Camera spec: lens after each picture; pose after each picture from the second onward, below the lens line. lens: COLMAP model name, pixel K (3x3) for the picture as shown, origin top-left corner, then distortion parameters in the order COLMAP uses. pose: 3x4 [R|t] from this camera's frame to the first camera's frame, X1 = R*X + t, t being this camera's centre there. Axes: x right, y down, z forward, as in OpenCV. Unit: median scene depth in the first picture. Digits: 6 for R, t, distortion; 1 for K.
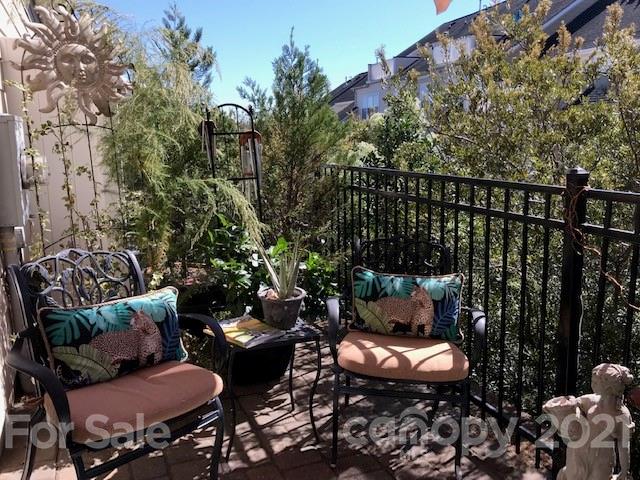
lens RADIAL K [[525.0, 0, 318.4], [0, 525.0, 231.7], [0, 0, 1]] dist [0.060166, -0.080967]
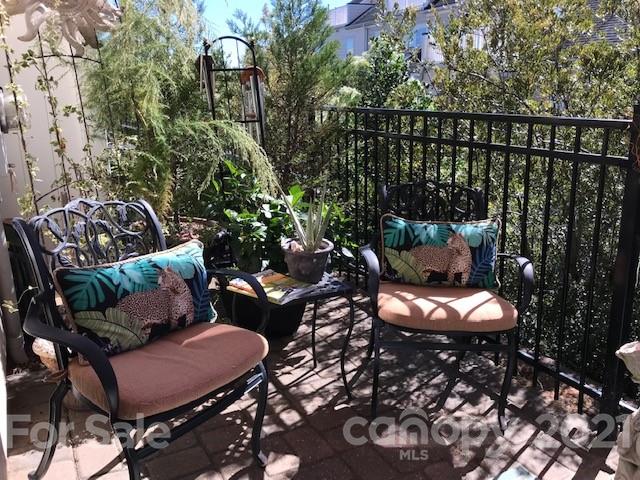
lens RADIAL K [[525.0, 0, 318.4], [0, 525.0, 231.7], [0, 0, 1]] dist [0.060166, -0.080967]
pose [[0.995474, -0.028432, 0.090685, -0.134038], [0.020687, 0.996147, 0.085226, 0.016538], [-0.092759, -0.082964, 0.992226, 0.091811]]
